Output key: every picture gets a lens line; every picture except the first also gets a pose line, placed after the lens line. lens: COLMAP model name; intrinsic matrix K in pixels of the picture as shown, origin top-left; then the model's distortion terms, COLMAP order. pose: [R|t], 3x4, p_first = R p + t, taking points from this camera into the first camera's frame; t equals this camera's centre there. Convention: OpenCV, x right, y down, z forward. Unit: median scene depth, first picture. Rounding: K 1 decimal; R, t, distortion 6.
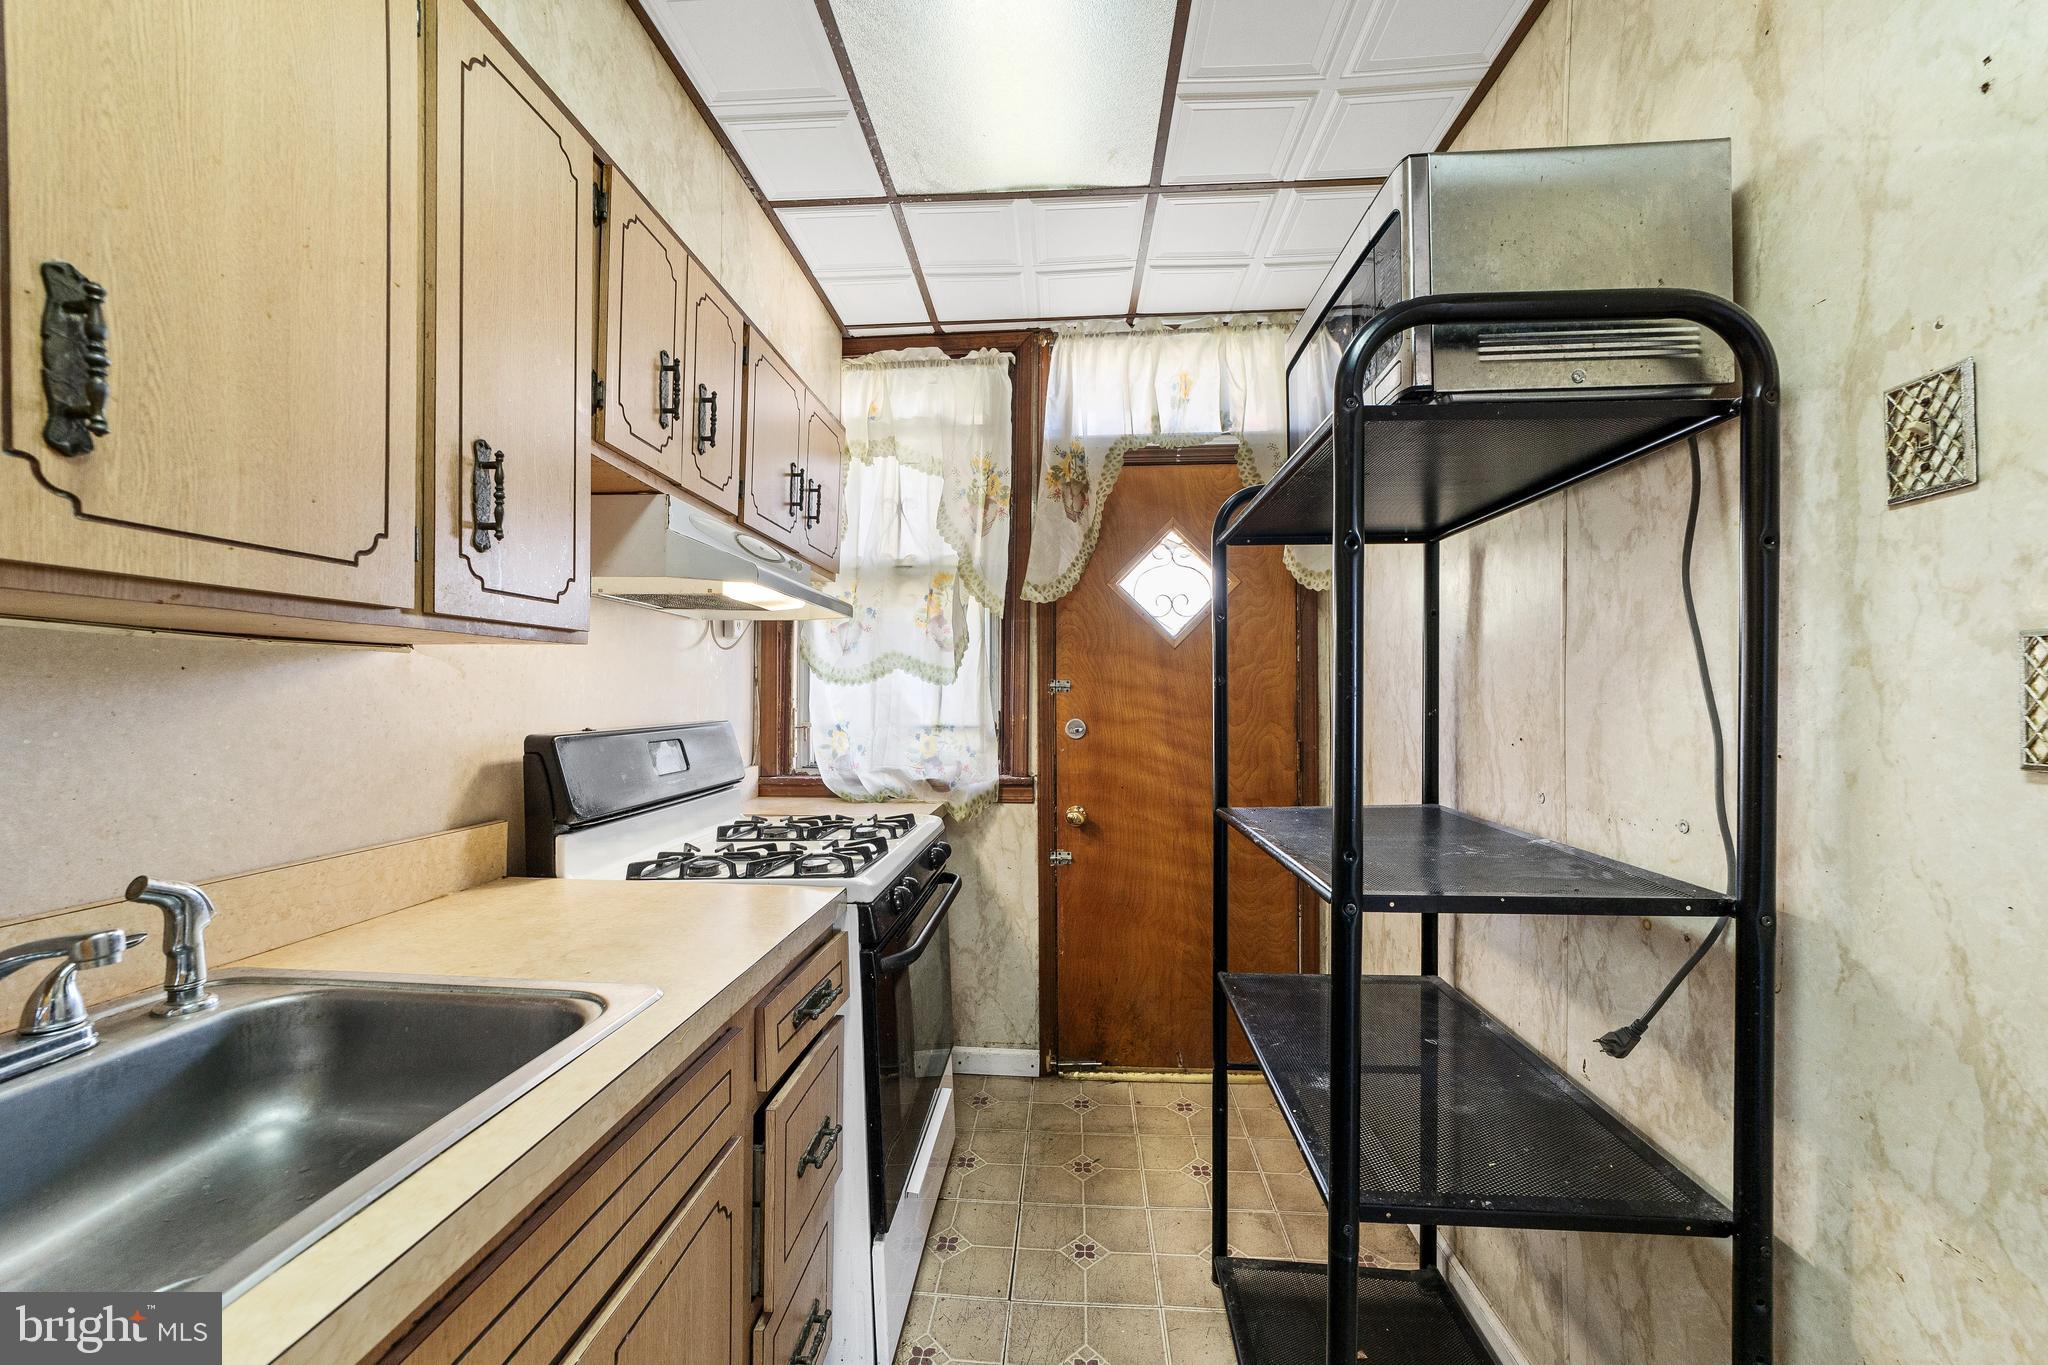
lens RADIAL K [[796.5, 0, 1028.3], [0, 796.5, 692.8], [0, 0, 1]] dist [-0.011891, 0.005396]
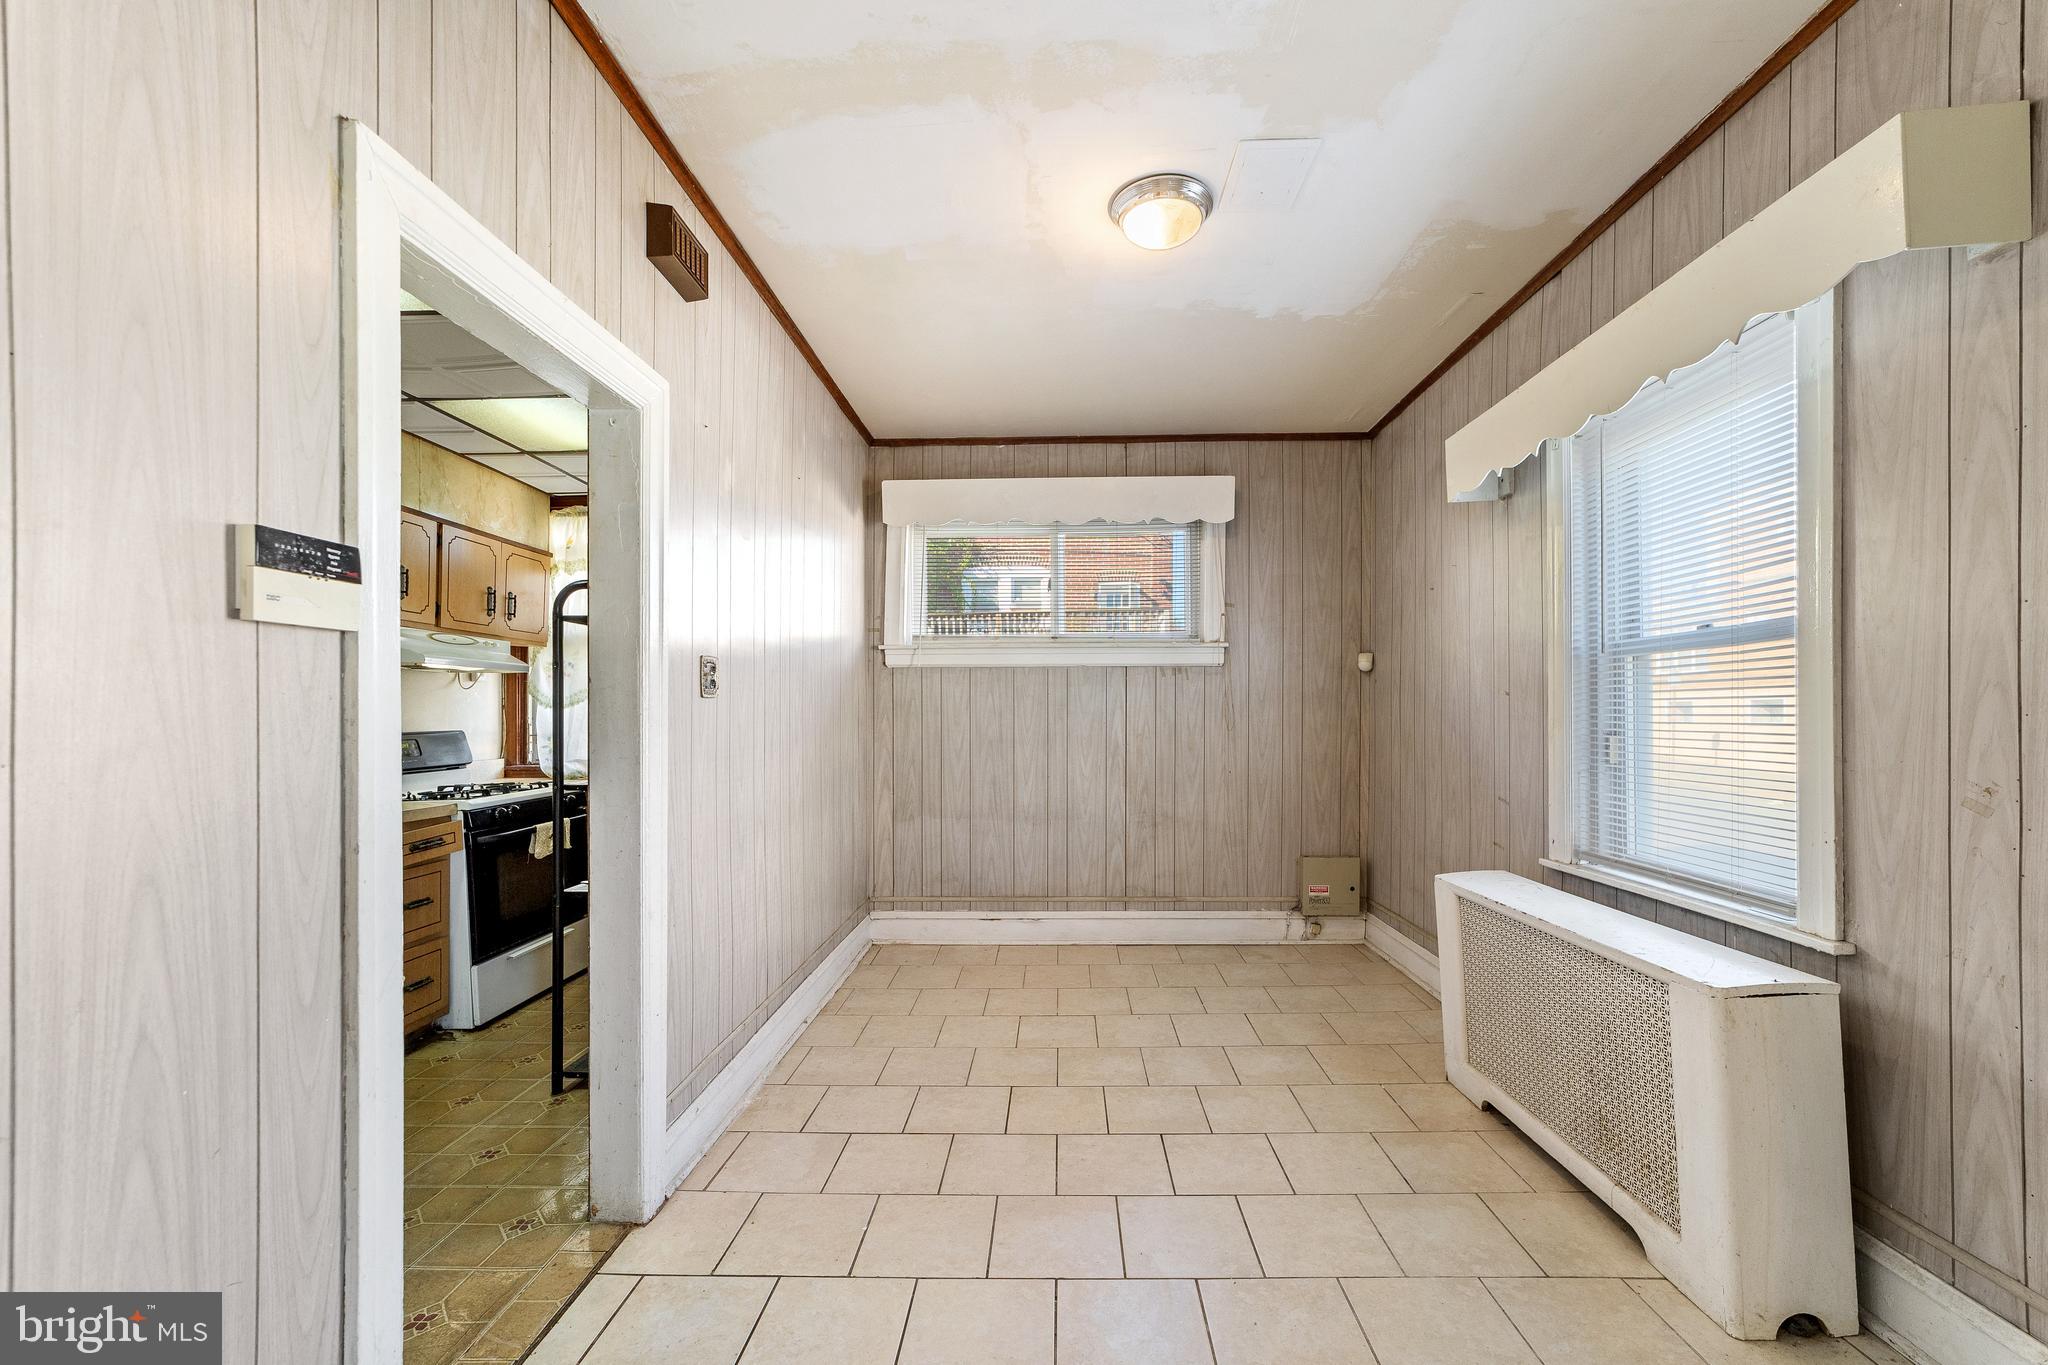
lens RADIAL K [[796.5, 0, 1045.3], [0, 796.5, 716.3], [0, 0, 1]] dist [-0.011891, 0.005396]
pose [[0.999060, -0.003818, 0.043174, 0.785145], [0.003477, 0.999962, 0.007964, -0.004981], [-0.043203, -0.007806, 0.999036, -0.757044]]
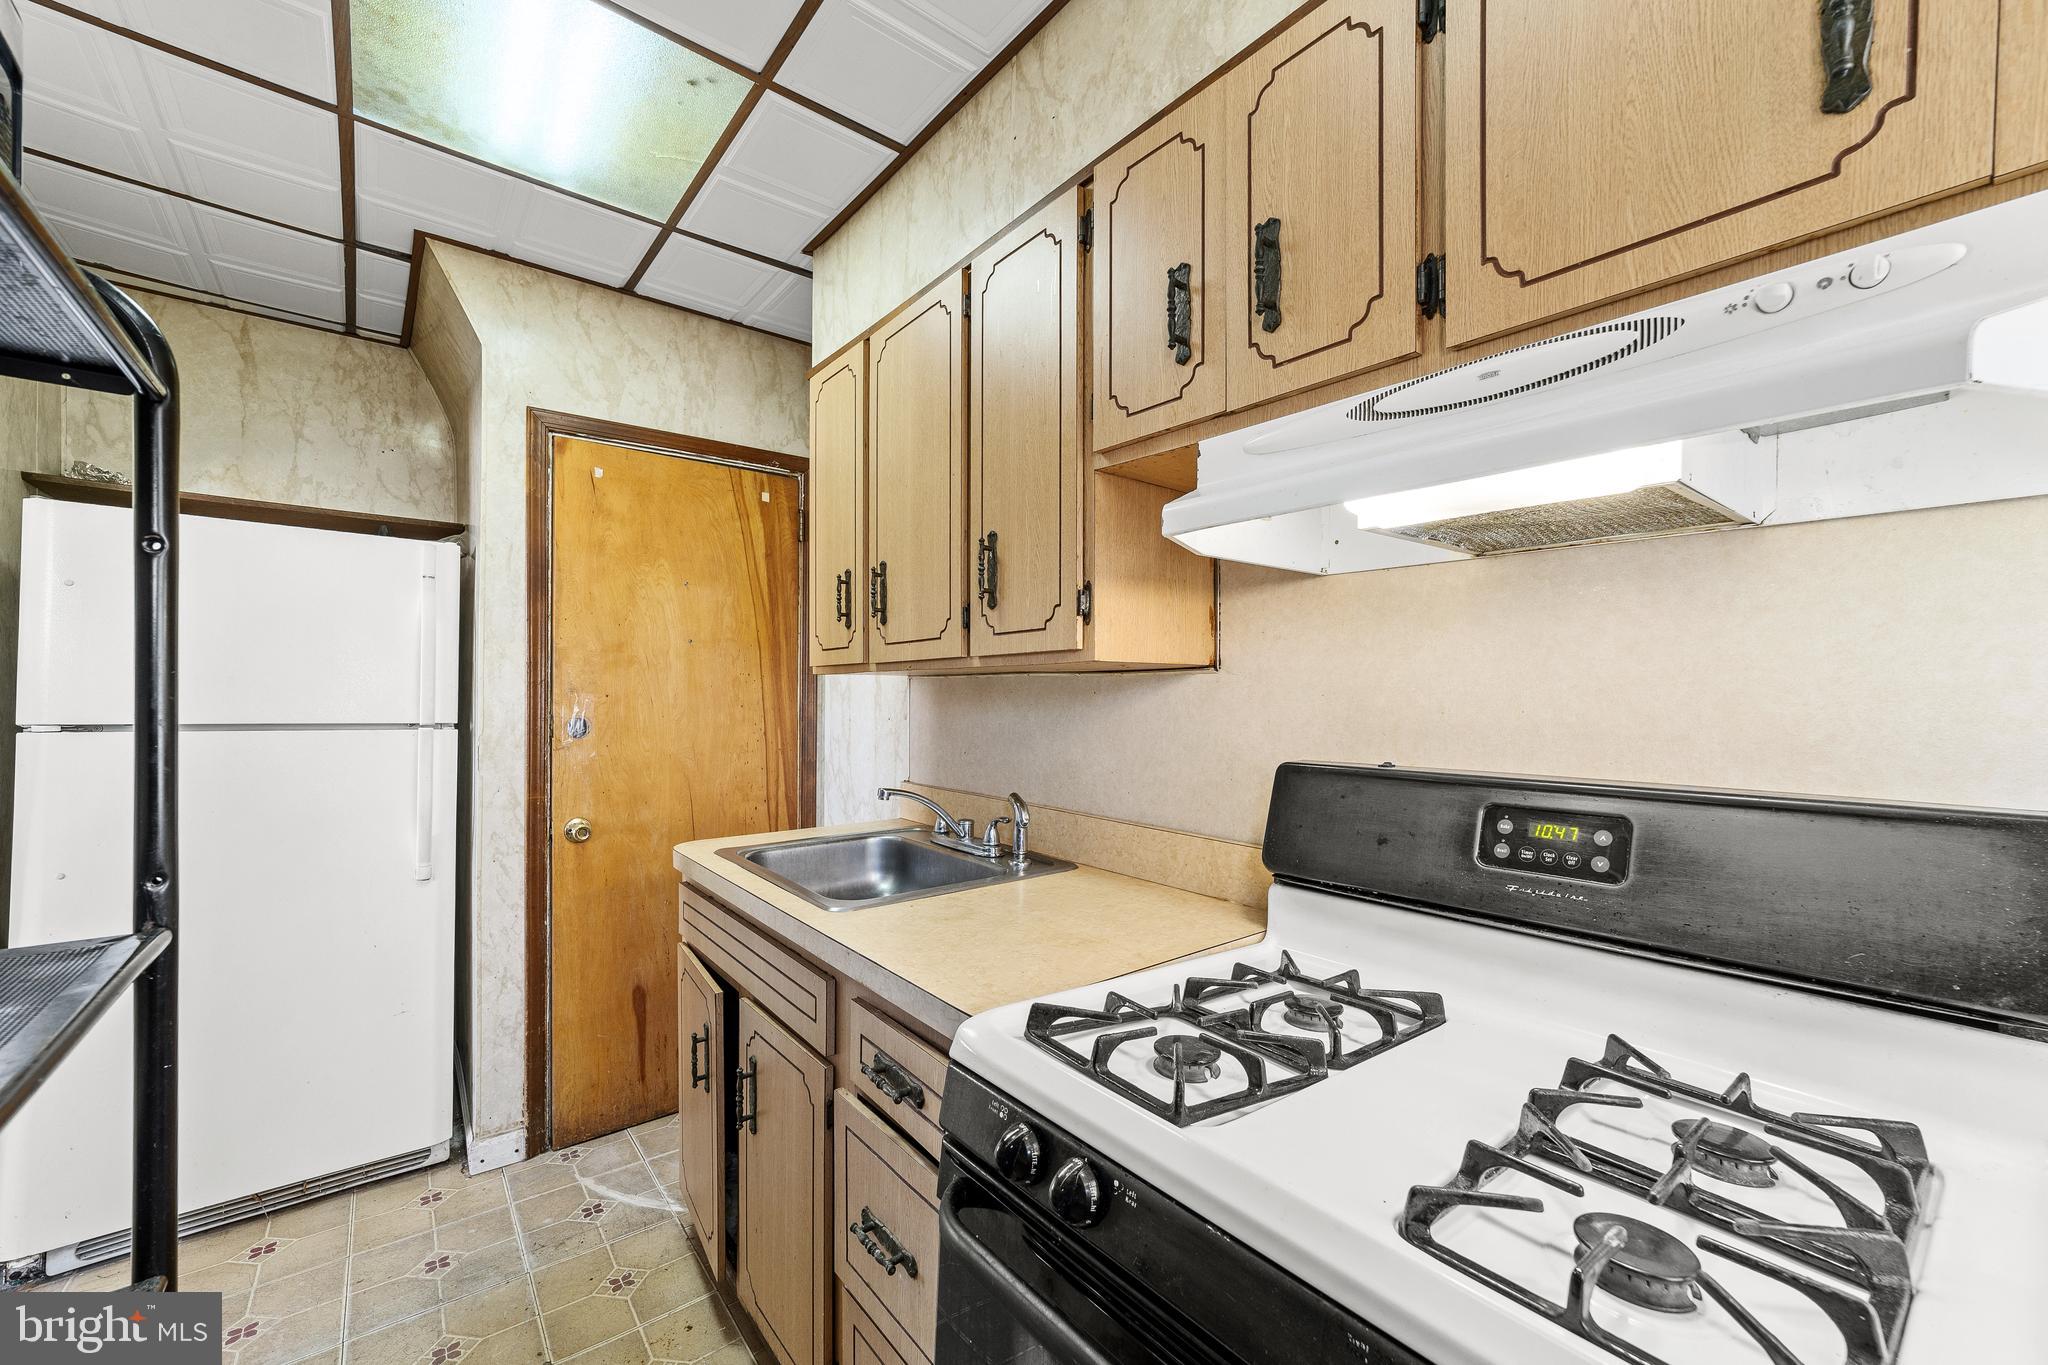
lens RADIAL K [[796.5, 0, 1015.9], [0, 796.5, 695.3], [0, 0, 1]] dist [-0.011891, 0.005396]
pose [[-0.745486, -0.010516, -0.666439, 0.102978], [-0.007802, 0.999945, -0.007050, -0.004624], [0.666476, -0.000056, -0.745526, 0.898331]]
